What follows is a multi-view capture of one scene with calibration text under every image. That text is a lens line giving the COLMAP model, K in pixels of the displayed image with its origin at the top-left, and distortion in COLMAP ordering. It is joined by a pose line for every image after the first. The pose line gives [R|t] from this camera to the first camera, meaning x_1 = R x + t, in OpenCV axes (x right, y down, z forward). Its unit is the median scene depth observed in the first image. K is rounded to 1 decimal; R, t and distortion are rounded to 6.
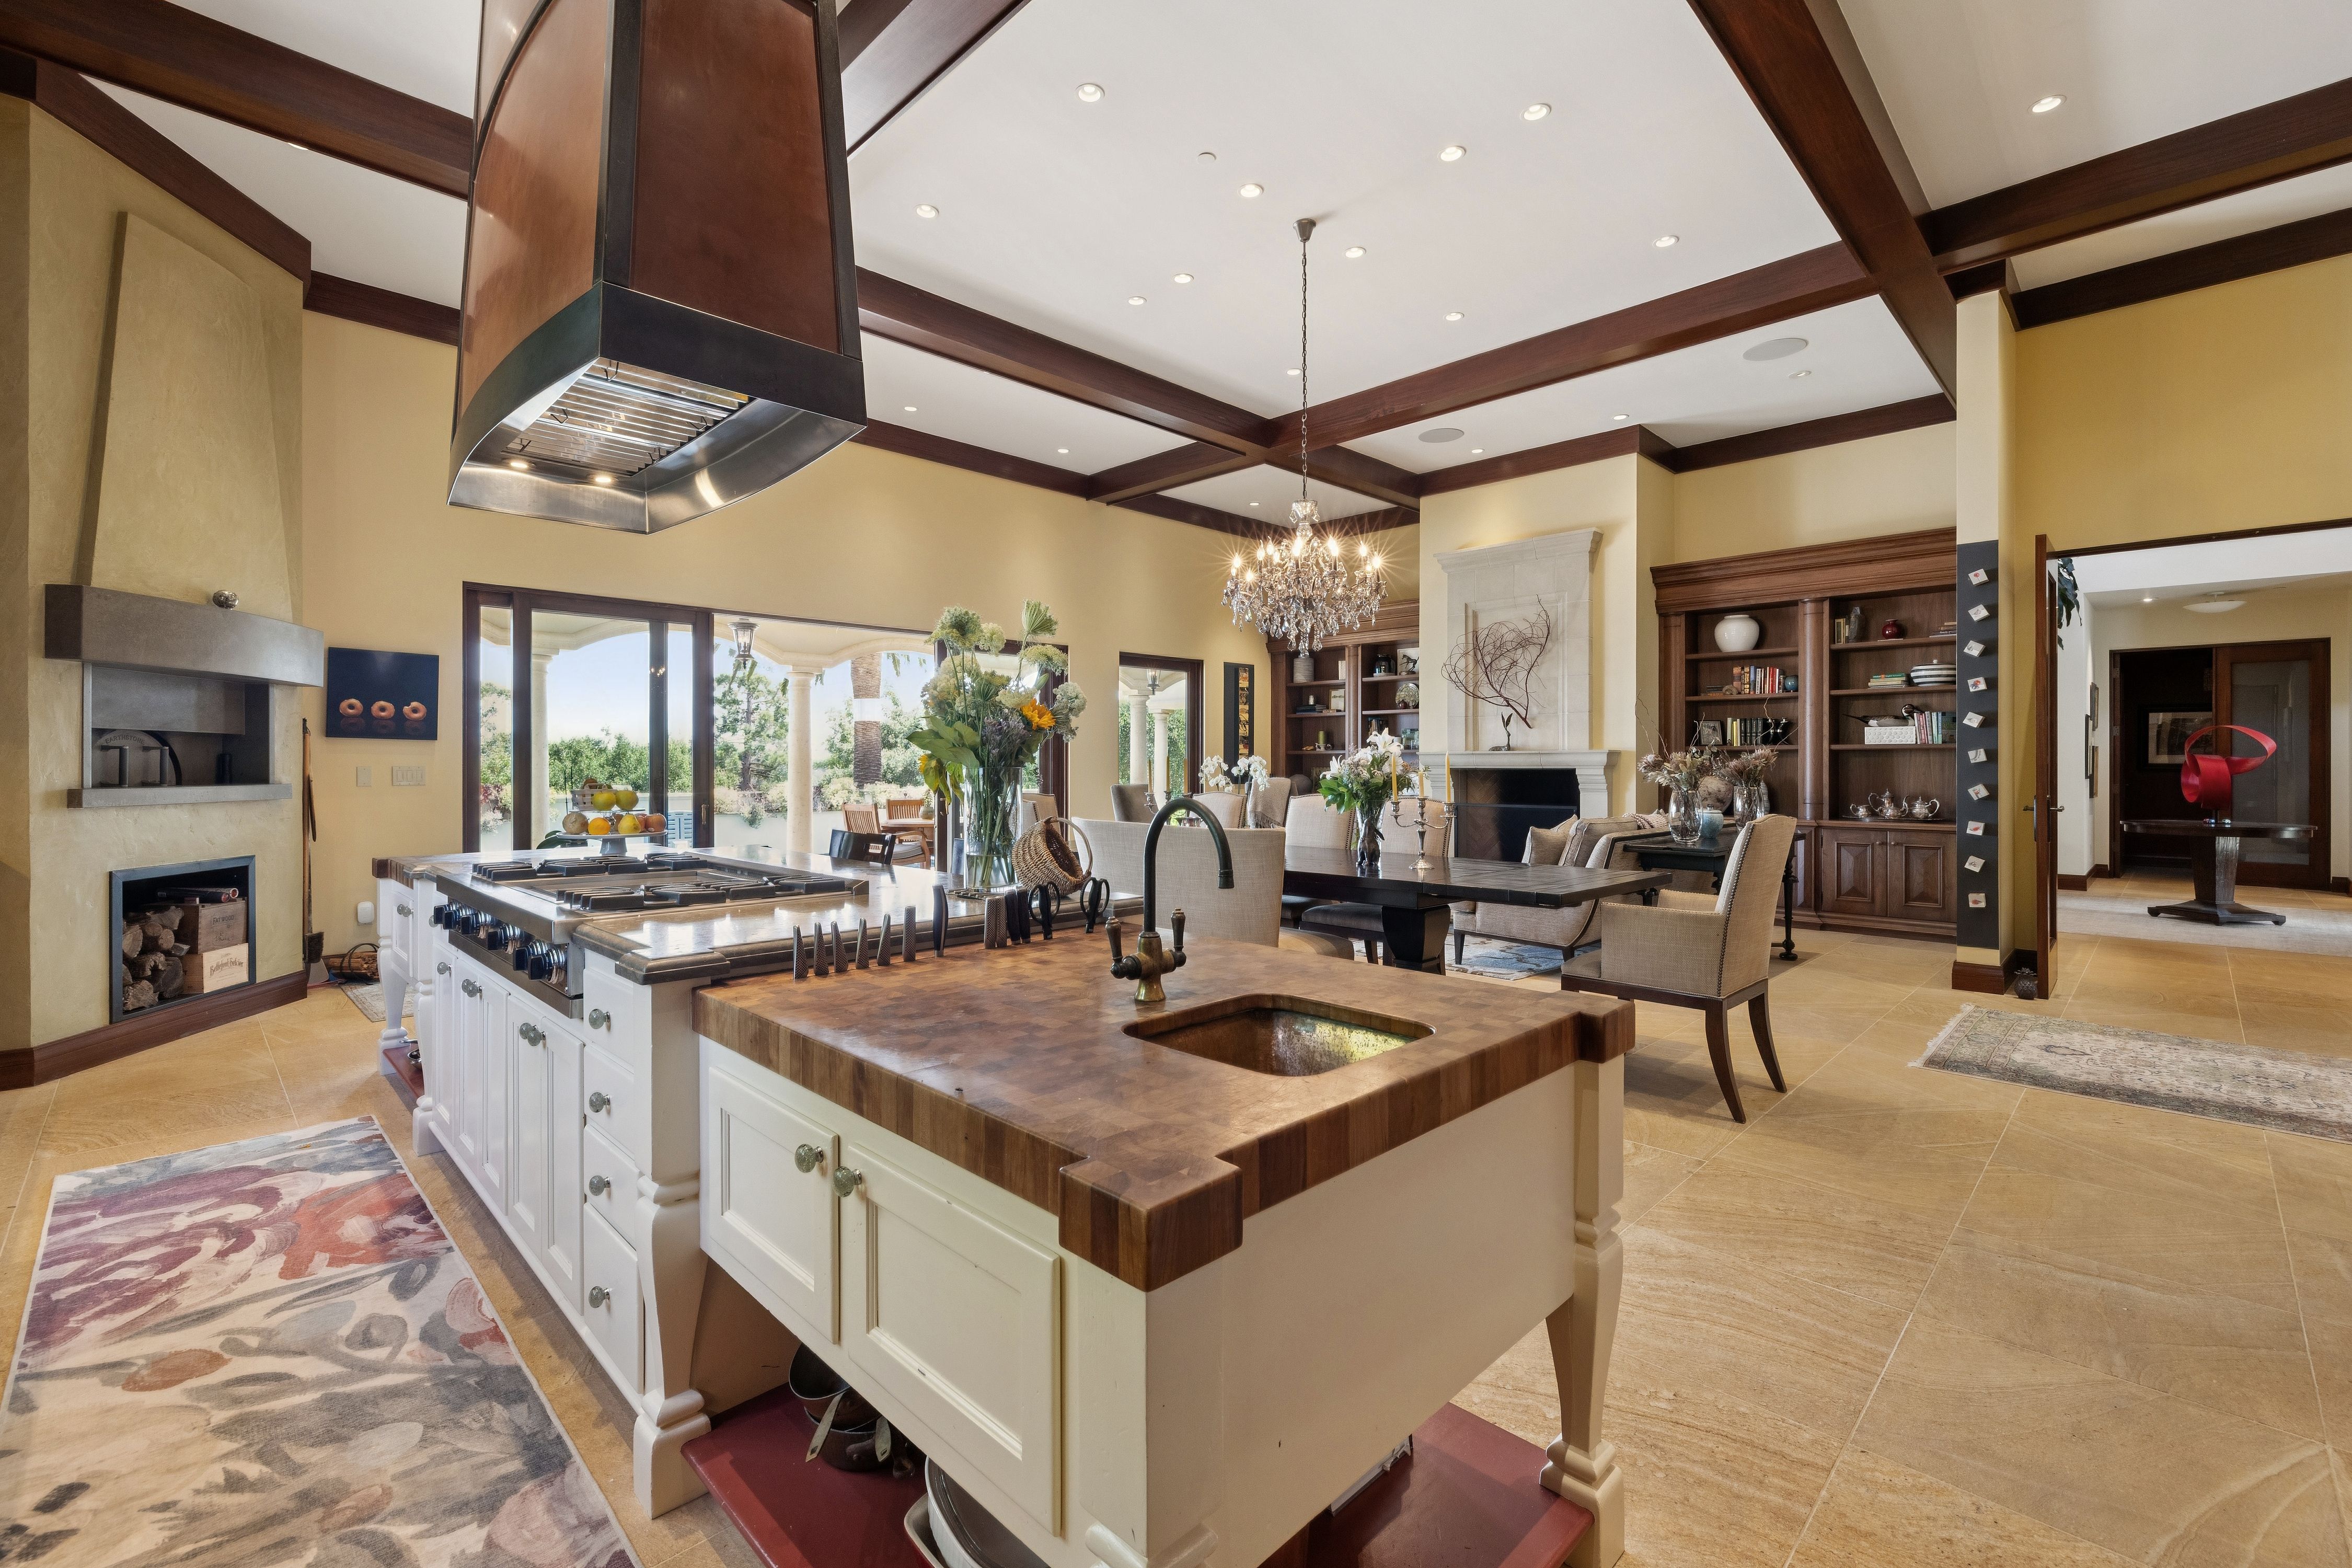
lens RADIAL K [[1009.6, 0, 1168.3], [0, 1009.6, 768.9], [0, 0, 1]] dist [0.001284, 0.000081]
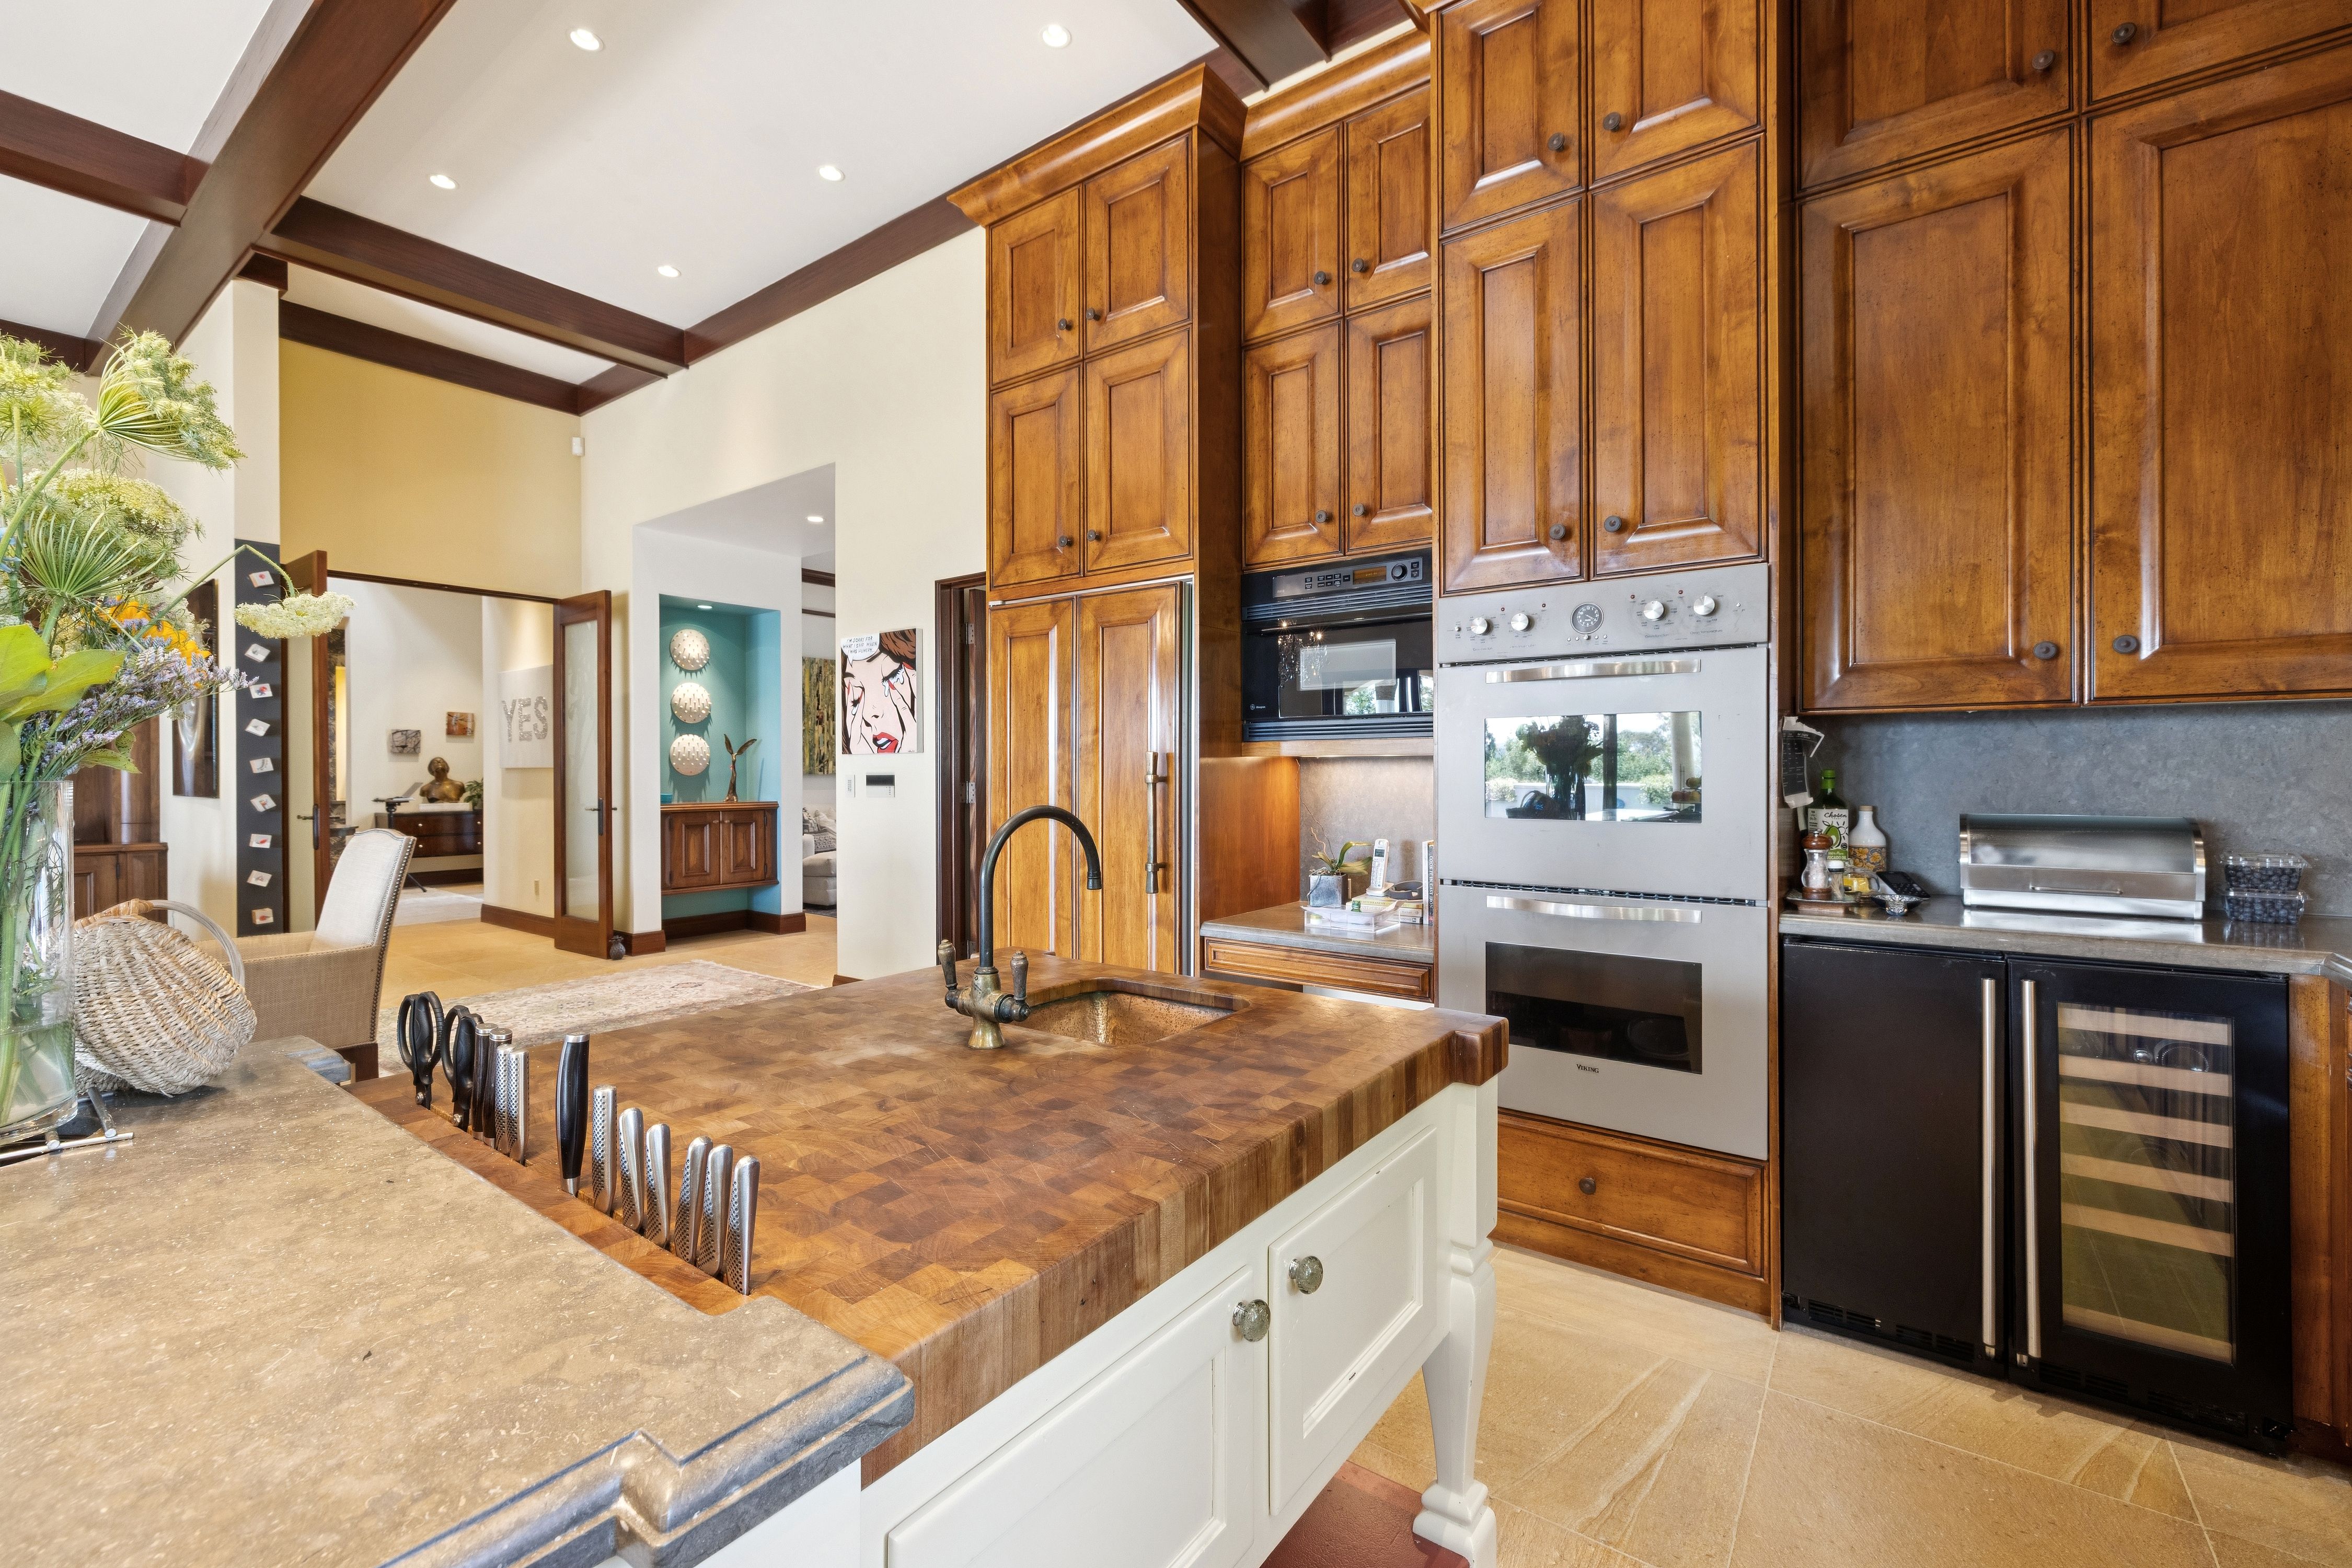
lens RADIAL K [[997.5, 0, 1170.1], [0, 997.5, 777.7], [0, 0, 1]] dist [0.000103, -0.000021]
pose [[-0.149605, -0.006134, 0.988727, -0.243858], [0.008162, 0.999939, 0.007439, -0.001181], [-0.988712, 0.009183, -0.149546, 0.270219]]
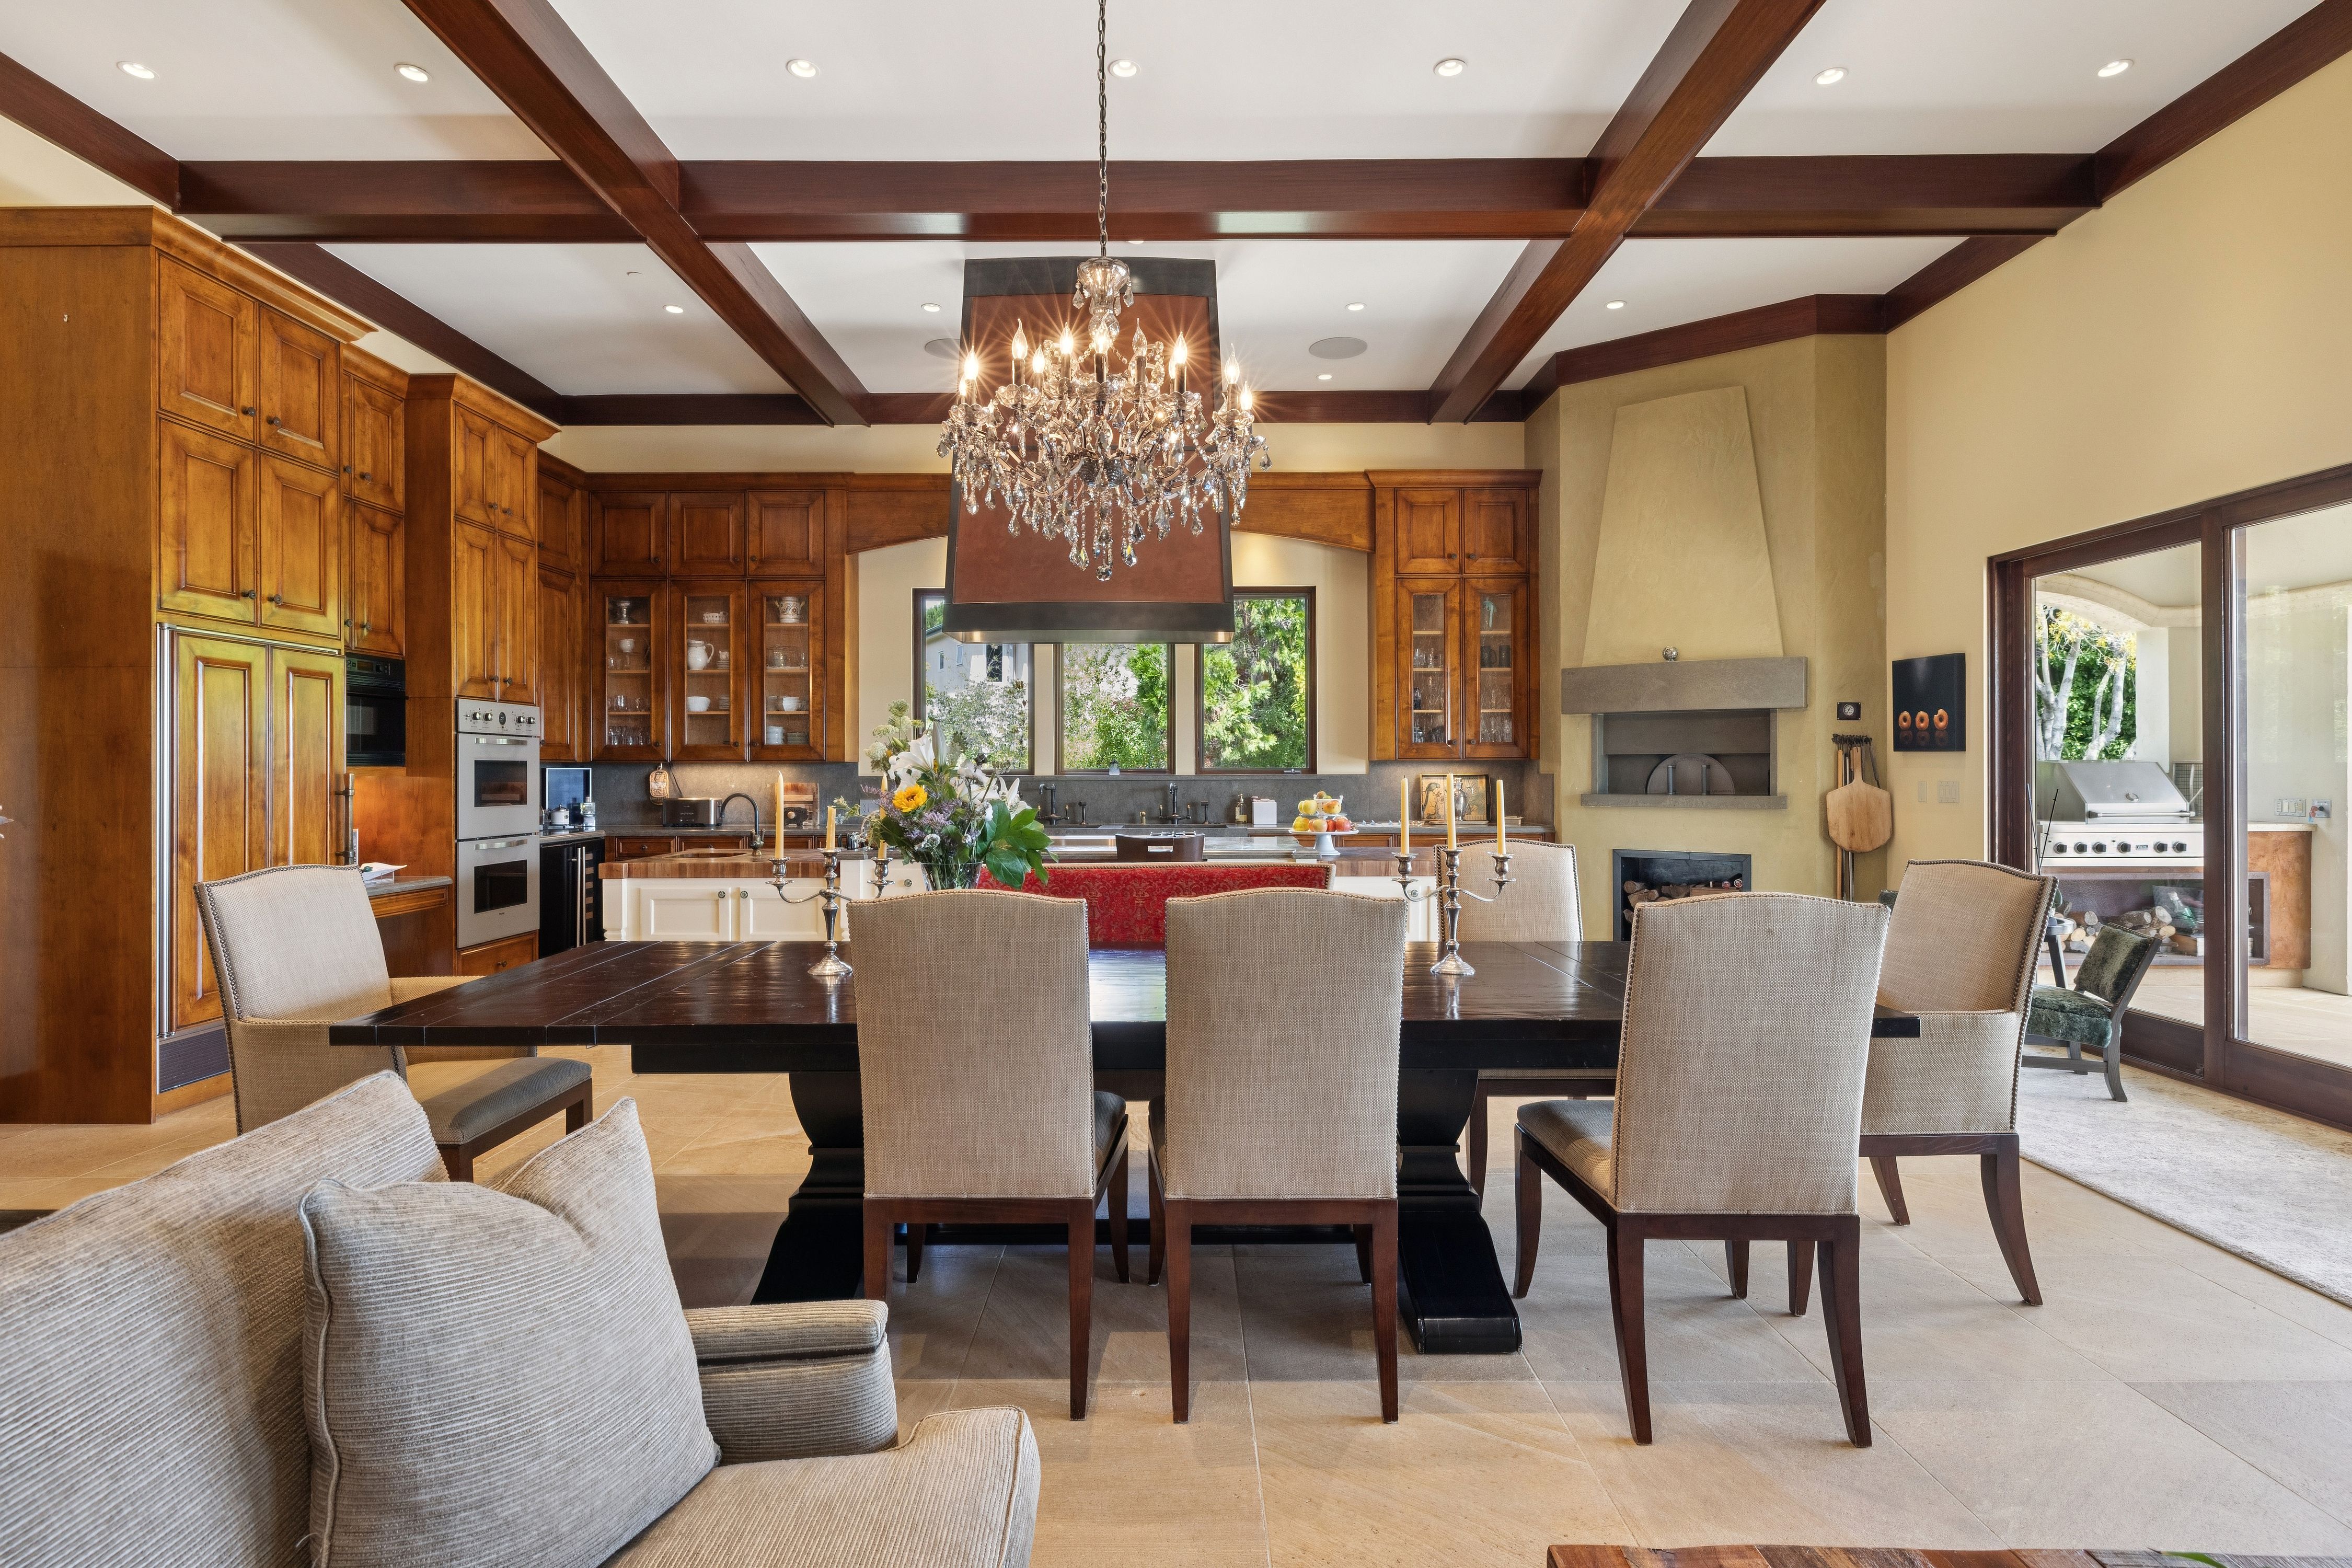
lens RADIAL K [[1129.9, 0, 1173.8], [0, 1129.9, 769.4], [0, 0, 1]] dist [-0.008468, 0.001983]
pose [[-0.703522, 0.001181, -0.710672, 0.447079], [0.000092, 0.999999, 0.001571, -0.015058], [0.710673, 0.001040, -0.703521, 1.240661]]
